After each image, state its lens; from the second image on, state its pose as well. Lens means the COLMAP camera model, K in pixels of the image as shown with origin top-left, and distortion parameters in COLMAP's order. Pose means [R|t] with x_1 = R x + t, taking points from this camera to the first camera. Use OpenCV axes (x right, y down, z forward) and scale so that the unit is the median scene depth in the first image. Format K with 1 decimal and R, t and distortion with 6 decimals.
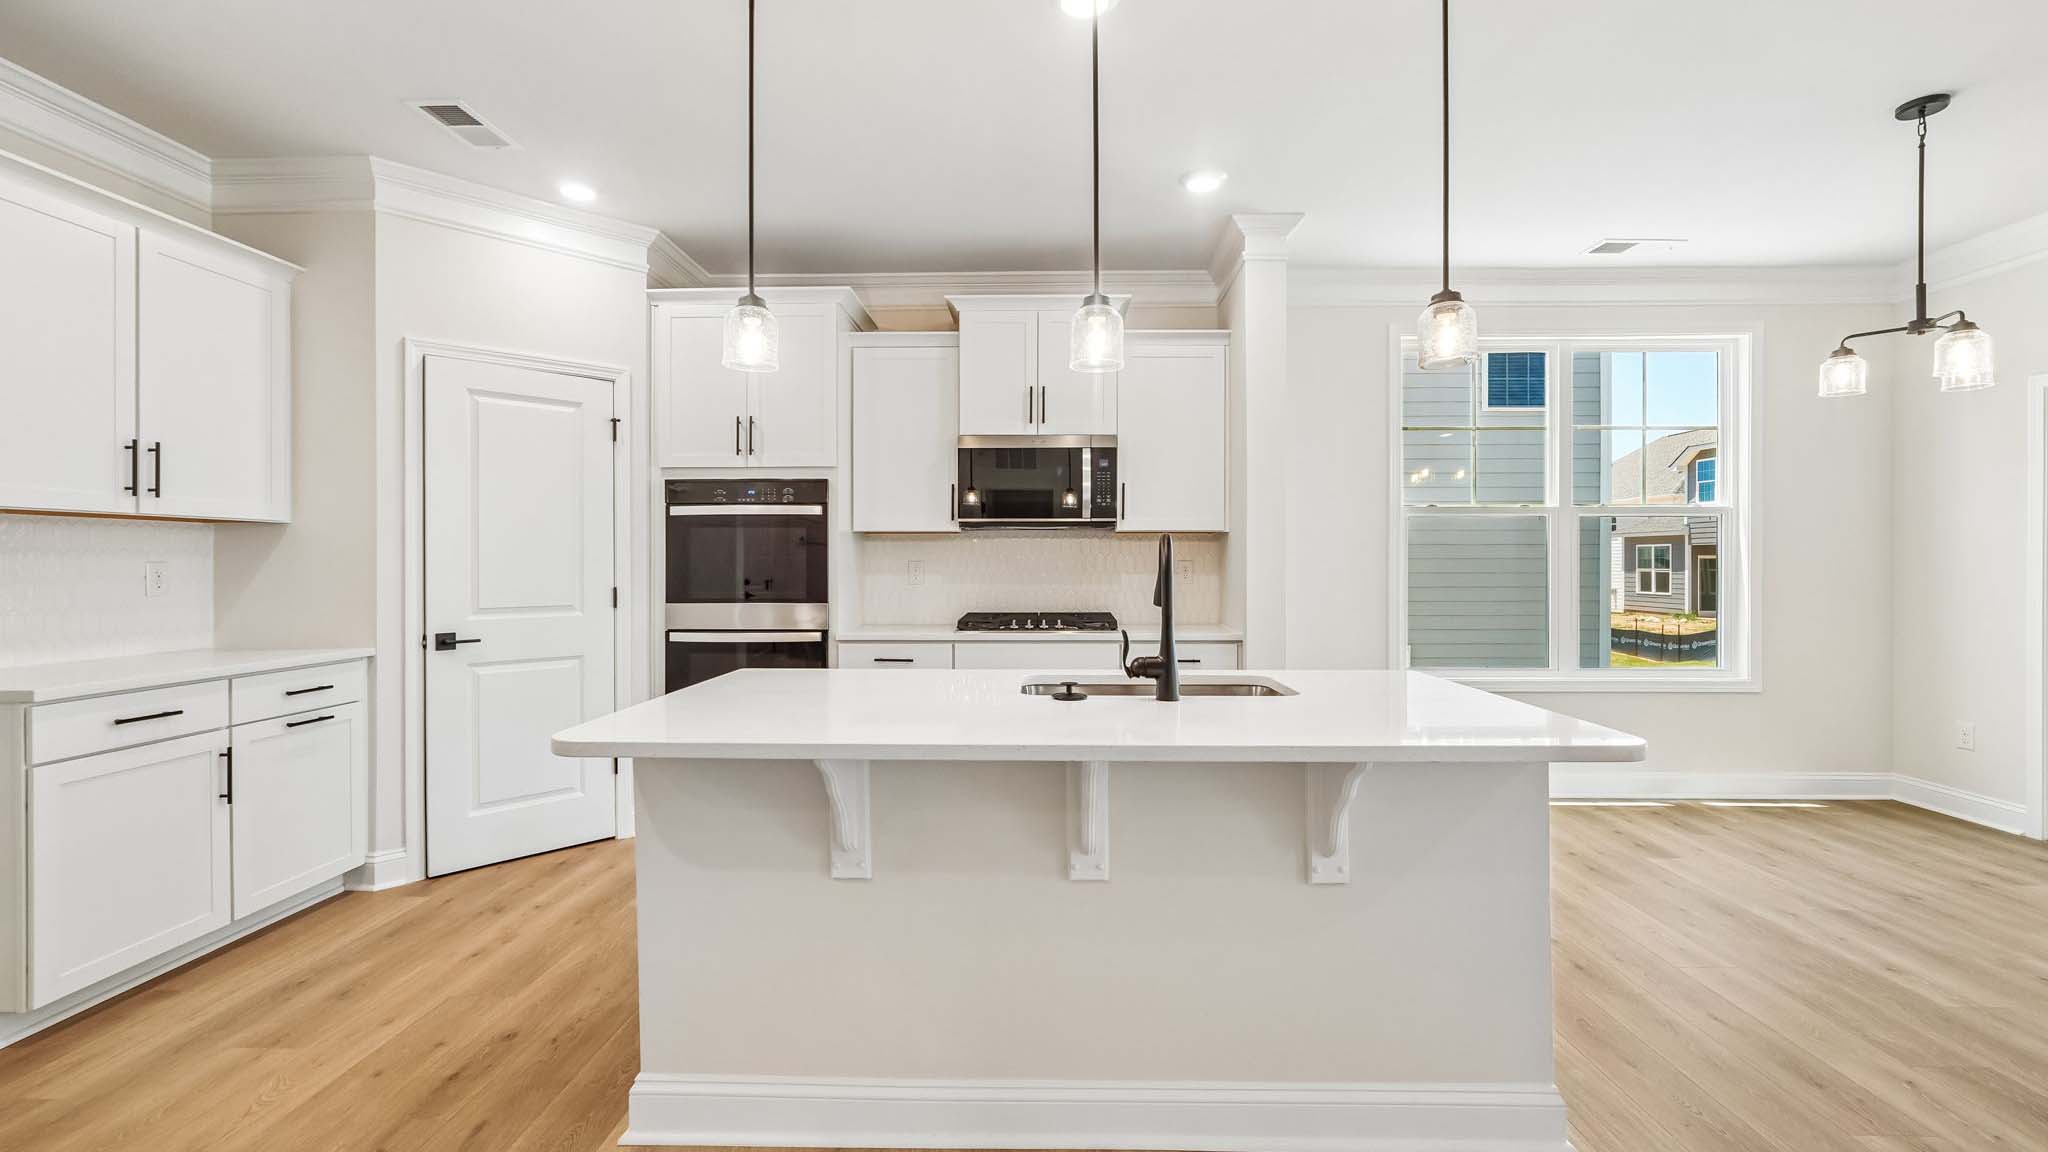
lens RADIAL K [[857.7, 0, 1030.6], [0, 857.7, 563.6], [0, 0, 1]] dist [-0.002978, -0.000013]
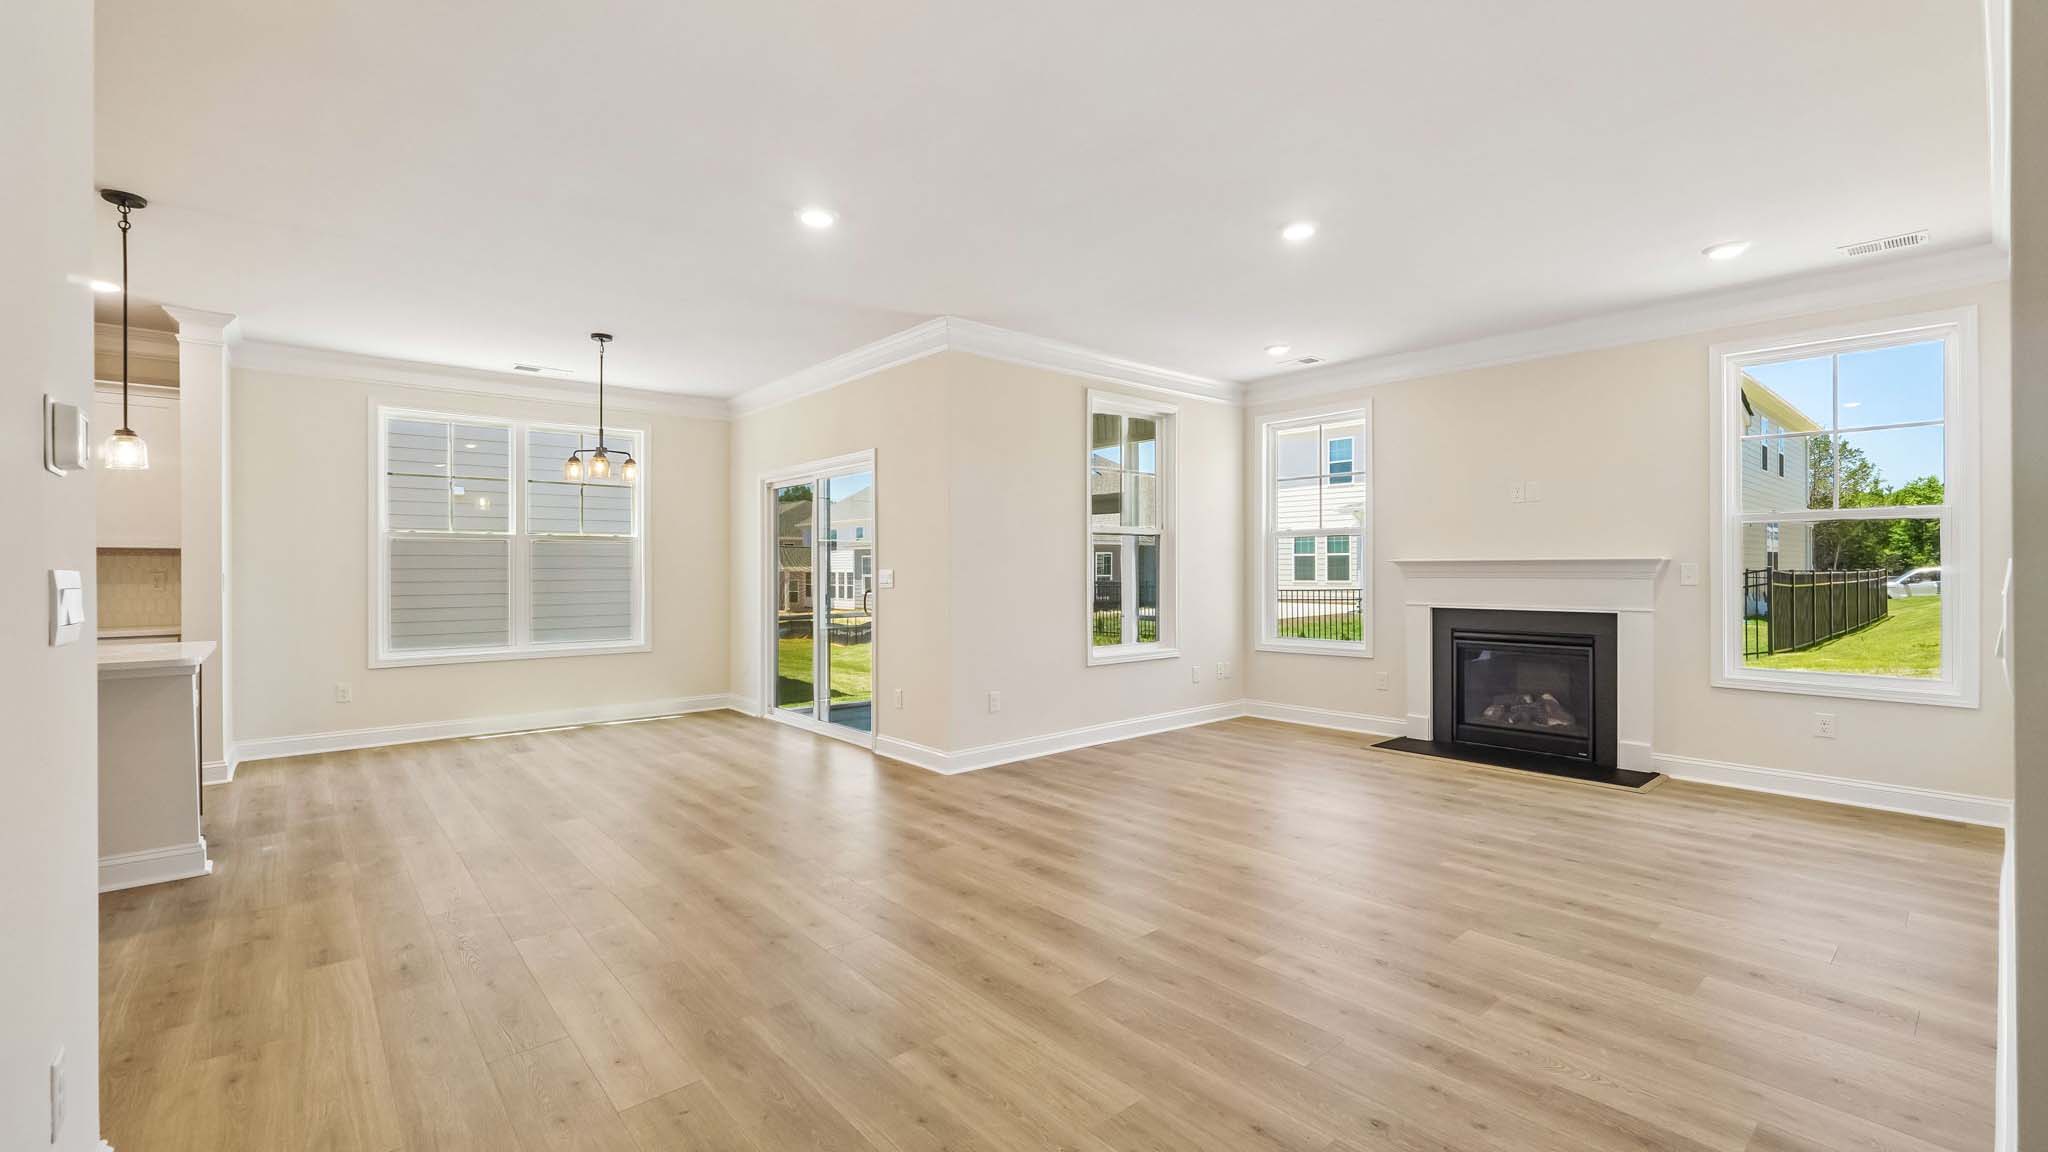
lens RADIAL K [[862.9, 0, 1025.8], [0, 862.9, 569.5], [0, 0, 1]] dist [-0.014812, 0.004520]
pose [[0.742022, -0.002275, 0.670371, 0.356442], [0.003974, 0.999992, -0.001006, -0.001279], [-0.670363, 0.003411, 0.742025, -0.865364]]
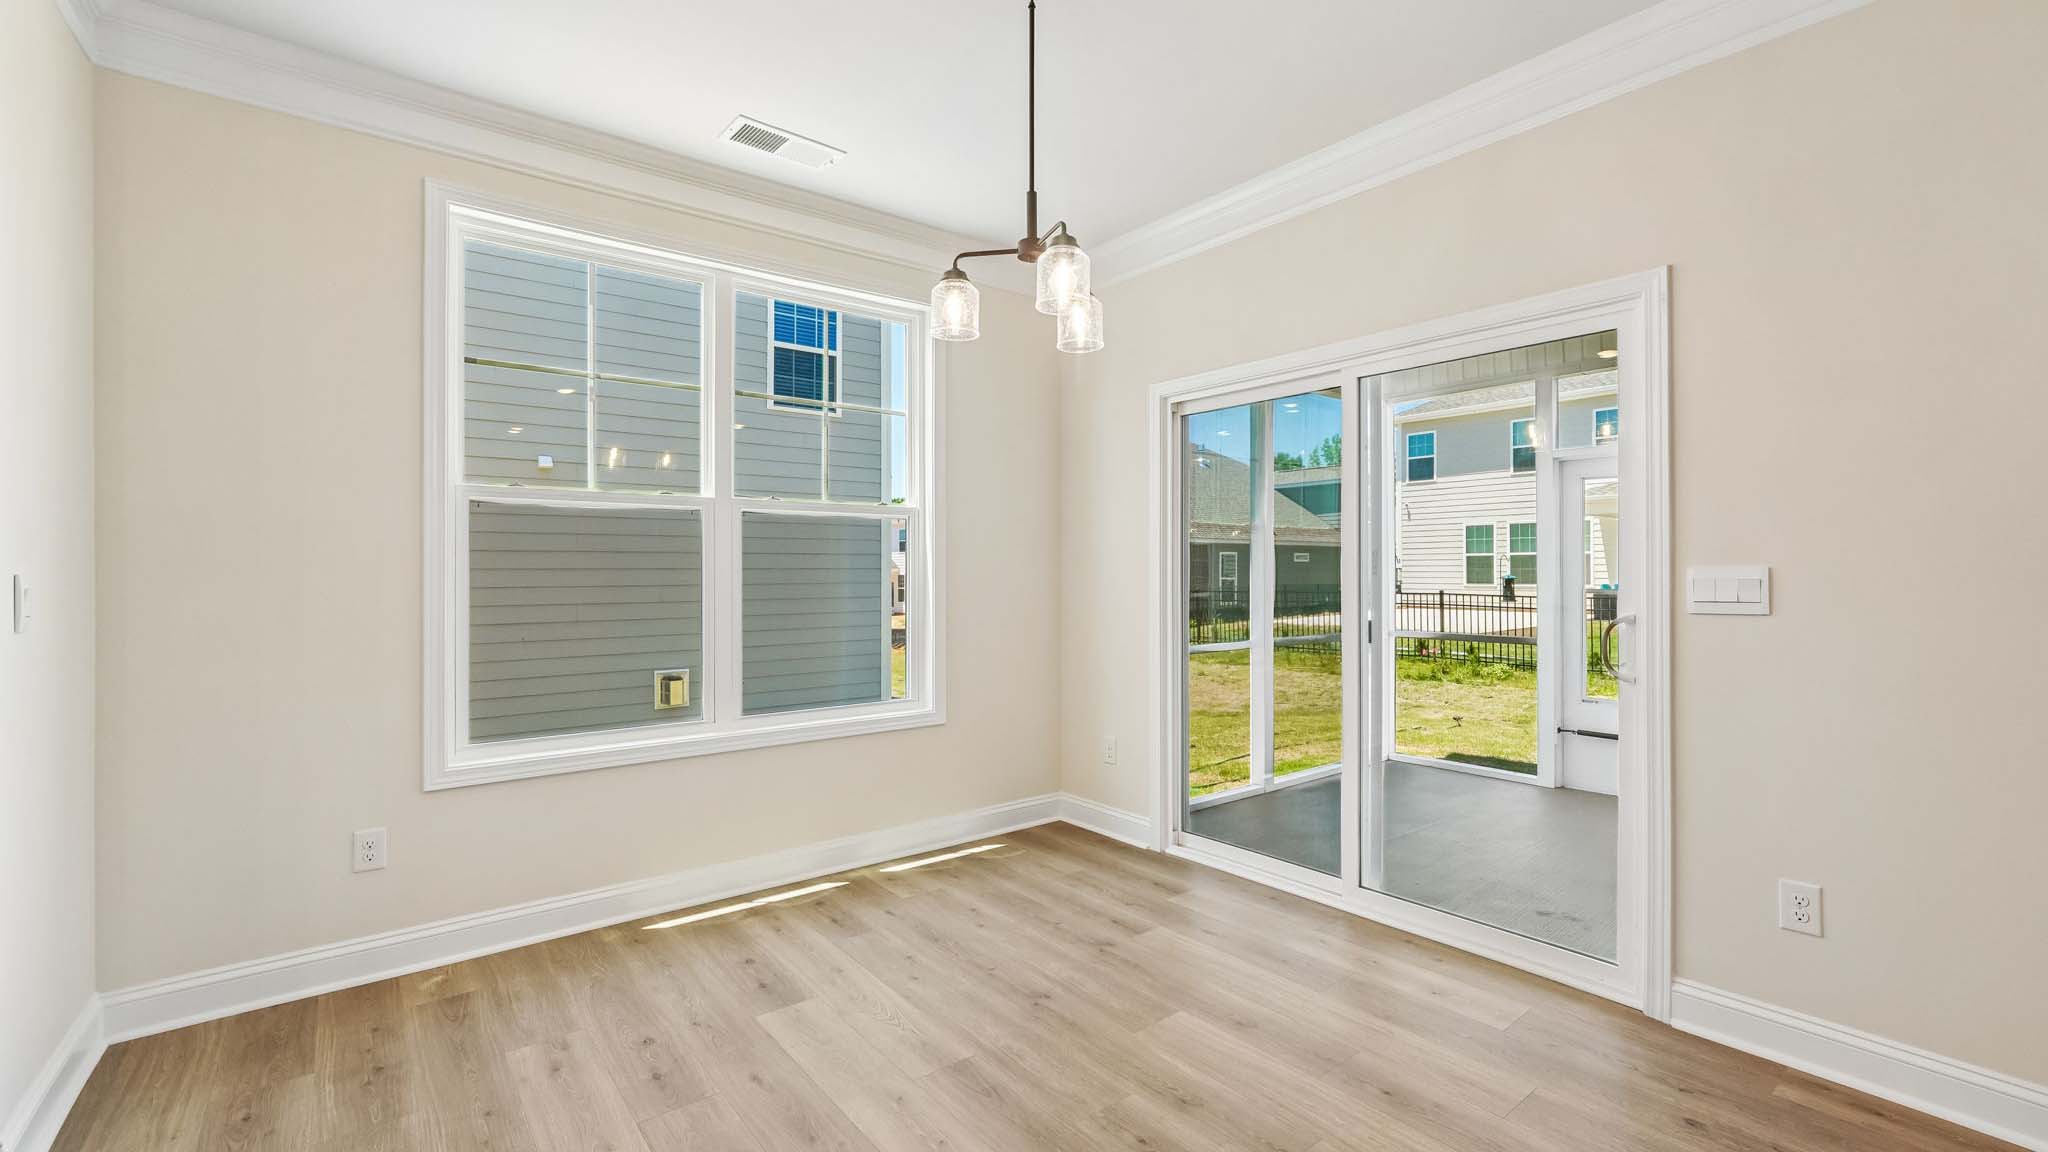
lens RADIAL K [[862.9, 0, 1025.8], [0, 862.9, 569.5], [0, 0, 1]] dist [-0.014812, 0.004520]
pose [[0.768529, -0.000866, 0.639814, 0.452050], [0.004705, 0.999980, -0.004298, -0.001025], [-0.639797, 0.006313, 0.768518, 0.350643]]
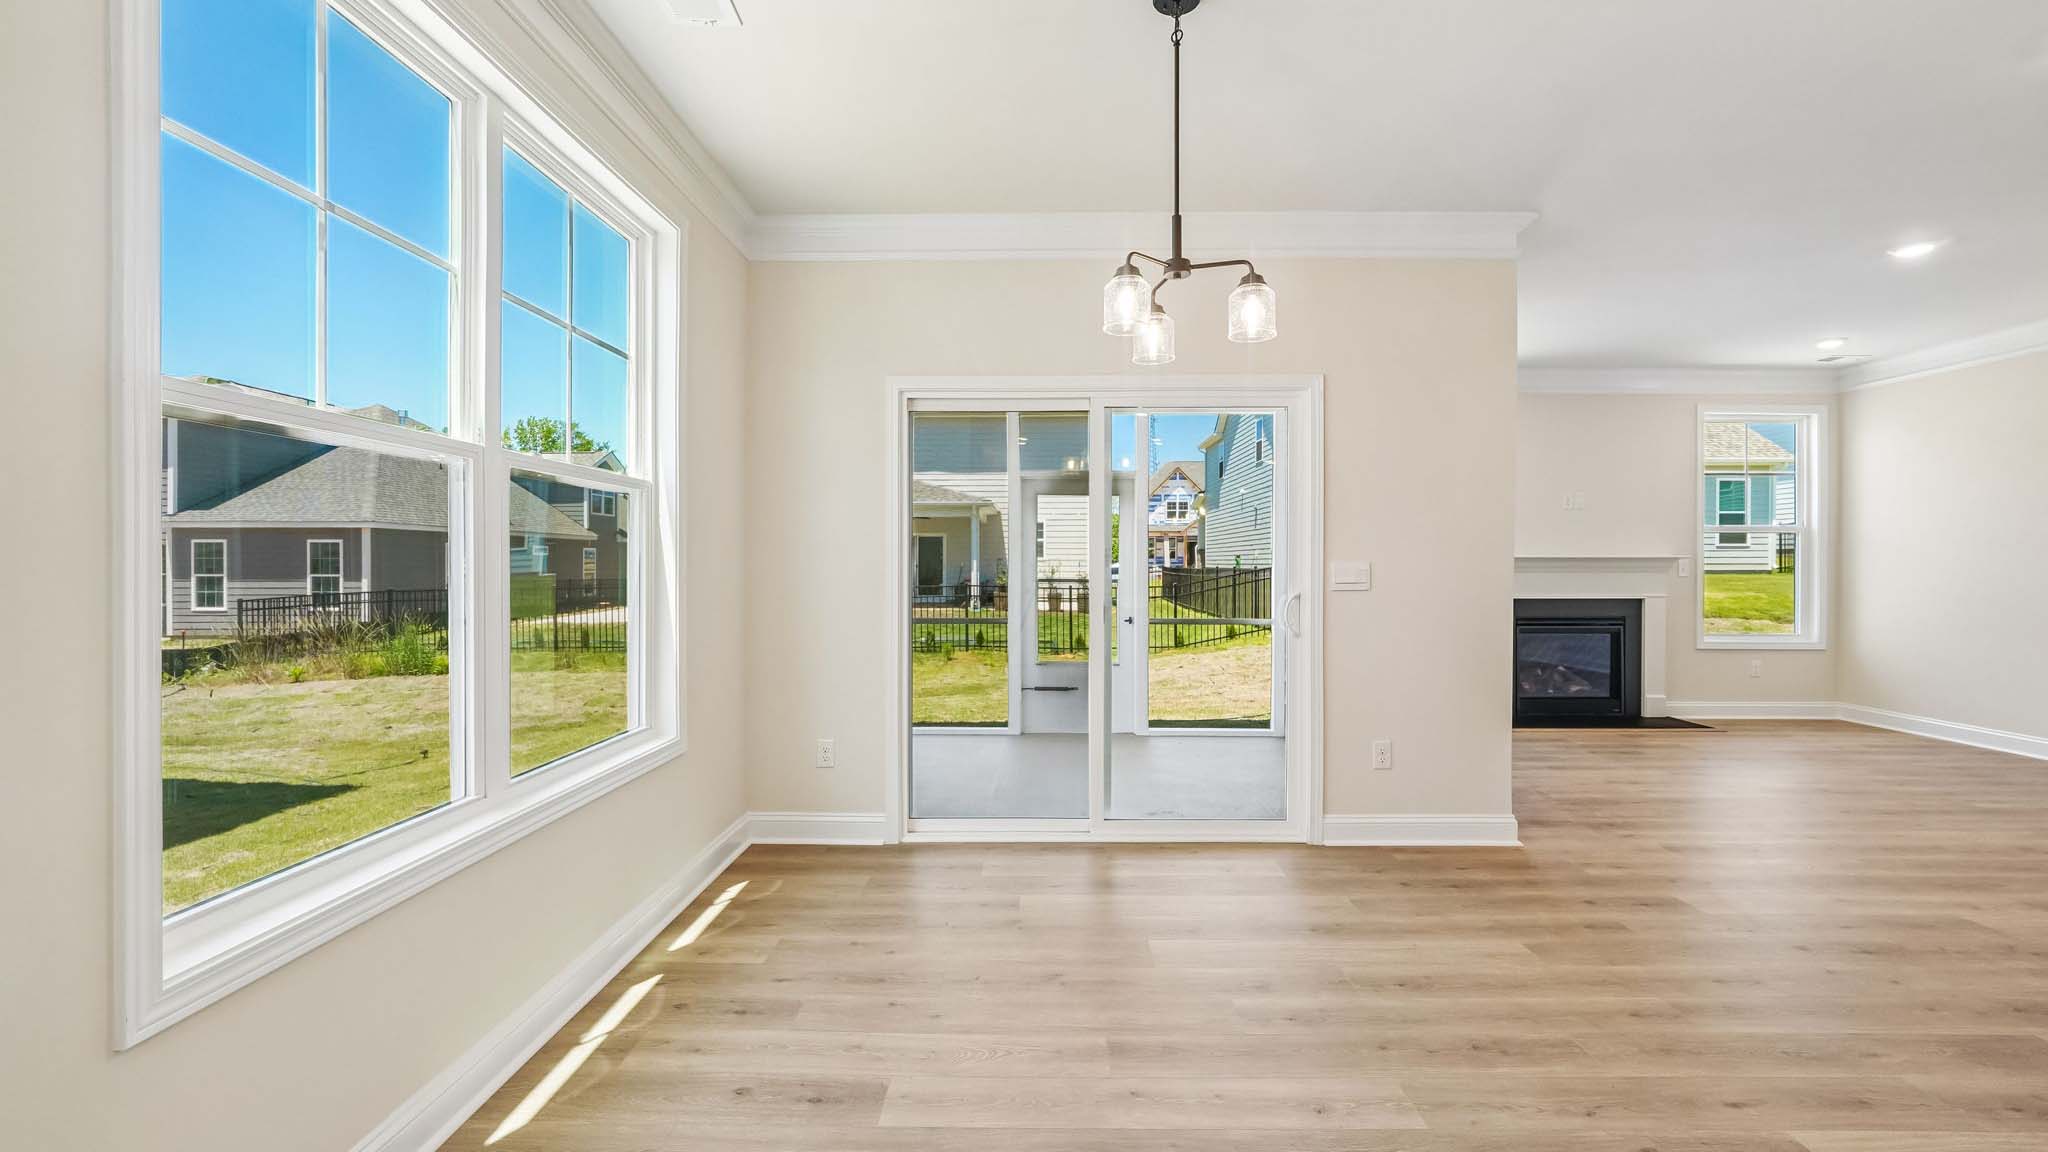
lens RADIAL K [[862.9, 0, 1025.8], [0, 862.9, 569.5], [0, 0, 1]] dist [-0.014812, 0.004520]
pose [[-0.010499, -0.005036, 0.999932, 0.190898], [0.001968, 0.999985, 0.005057, -0.000944], [-0.999943, 0.002021, -0.010489, 0.915622]]
